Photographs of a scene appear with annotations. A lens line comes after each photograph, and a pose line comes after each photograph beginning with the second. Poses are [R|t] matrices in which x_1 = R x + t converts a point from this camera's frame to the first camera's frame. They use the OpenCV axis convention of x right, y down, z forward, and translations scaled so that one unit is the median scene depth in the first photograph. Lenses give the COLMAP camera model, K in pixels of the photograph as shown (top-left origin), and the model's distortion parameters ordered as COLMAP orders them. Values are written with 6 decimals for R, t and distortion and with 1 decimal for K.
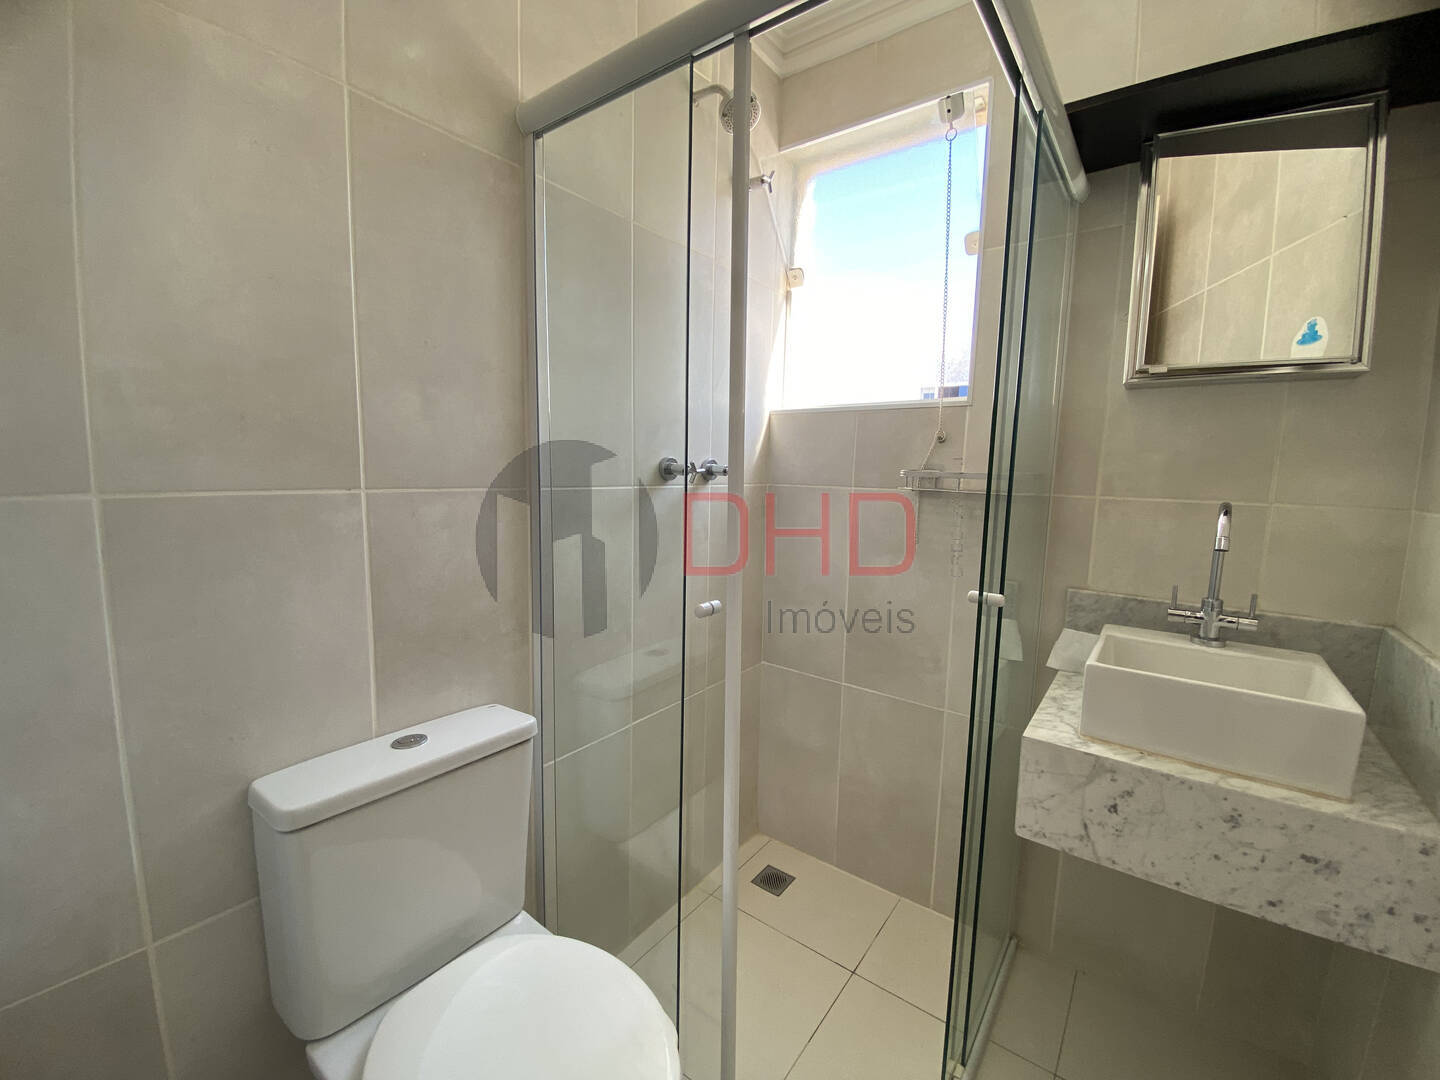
lens RADIAL K [[592.6, 0, 716.8], [0, 592.6, 534.8], [0, 0, 1]] dist [0.023502, -0.021982]
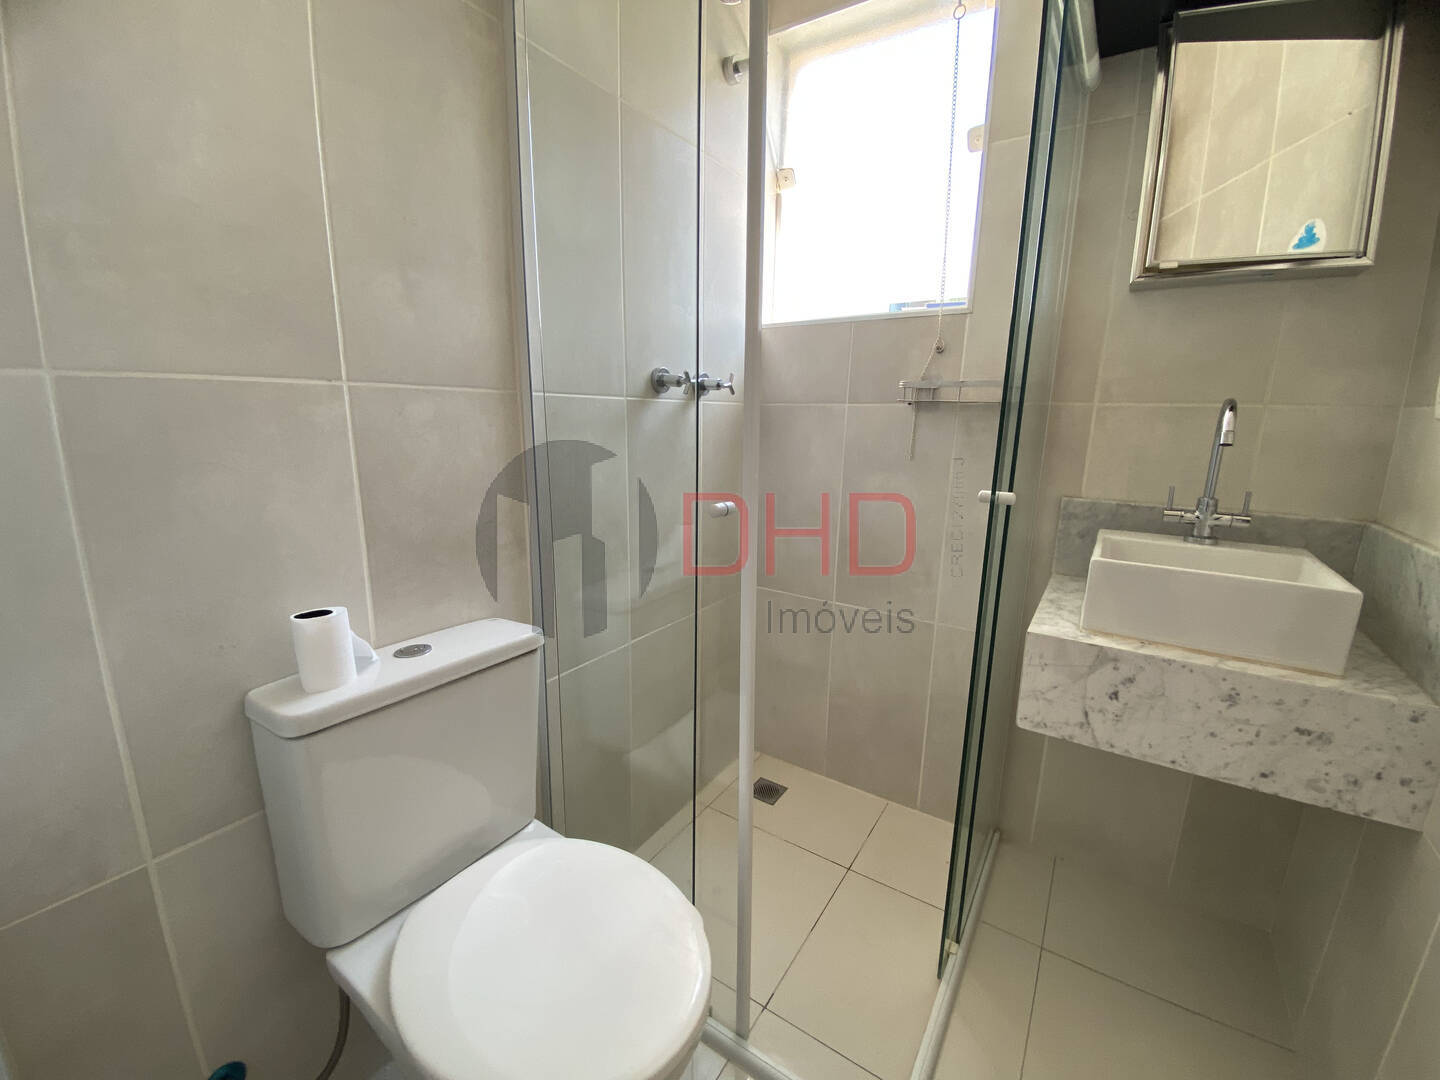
lens RADIAL K [[592.6, 0, 716.8], [0, 592.6, 534.8], [0, 0, 1]] dist [0.023502, -0.021982]
pose [[0.998071, -0.017601, 0.059535, -0.076625], [0.012271, 0.995979, 0.088742, 0.076170], [-0.060857, -0.087840, 0.994274, 0.033928]]
